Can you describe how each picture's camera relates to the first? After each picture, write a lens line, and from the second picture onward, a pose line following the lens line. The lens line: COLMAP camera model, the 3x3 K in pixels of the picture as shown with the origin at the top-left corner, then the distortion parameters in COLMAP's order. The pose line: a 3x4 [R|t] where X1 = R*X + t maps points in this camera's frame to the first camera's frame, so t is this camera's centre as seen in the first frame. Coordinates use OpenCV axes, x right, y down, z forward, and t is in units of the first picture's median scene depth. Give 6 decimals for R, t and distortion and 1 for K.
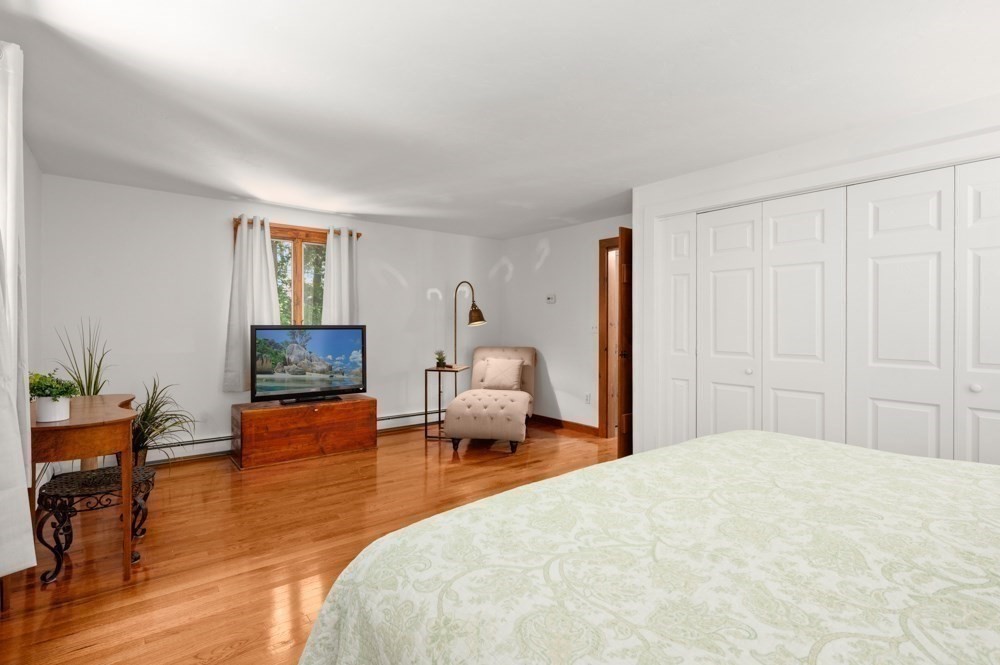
lens RADIAL K [[458.4, 0, 487.5], [0, 458.4, 328.7], [0, 0, 1]] dist [-0.000814, 0.000336]
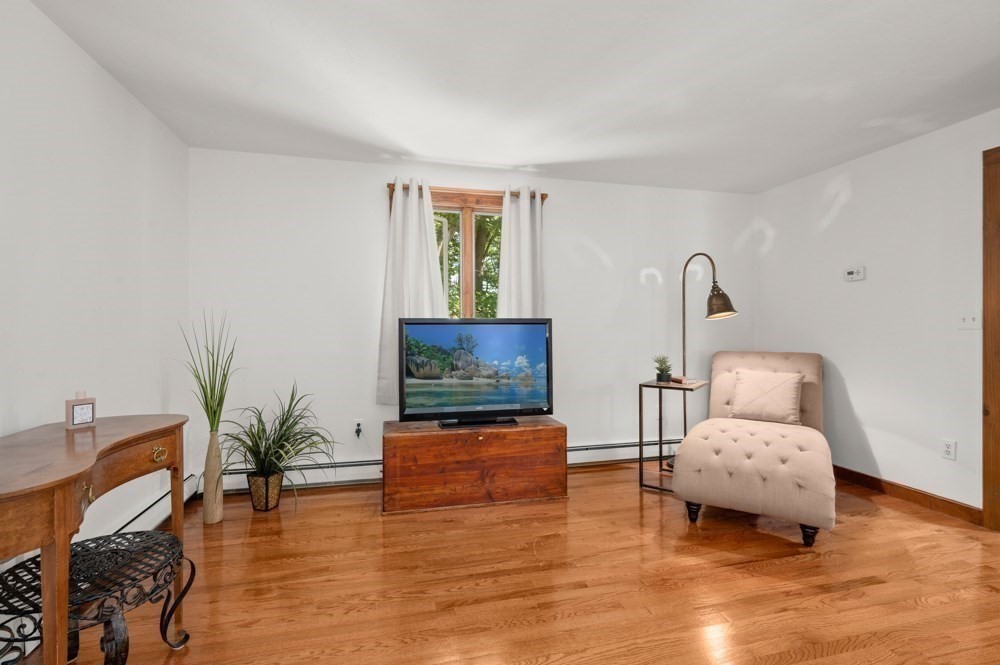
lens RADIAL K [[458.4, 0, 496.5], [0, 458.4, 322.8], [0, 0, 1]] dist [-0.000814, 0.000336]
pose [[0.910919, -0.009466, -0.412477, -0.053763], [0.002352, 0.999840, -0.017753, 0.011601], [0.412579, 0.015201, 0.910795, 0.333226]]
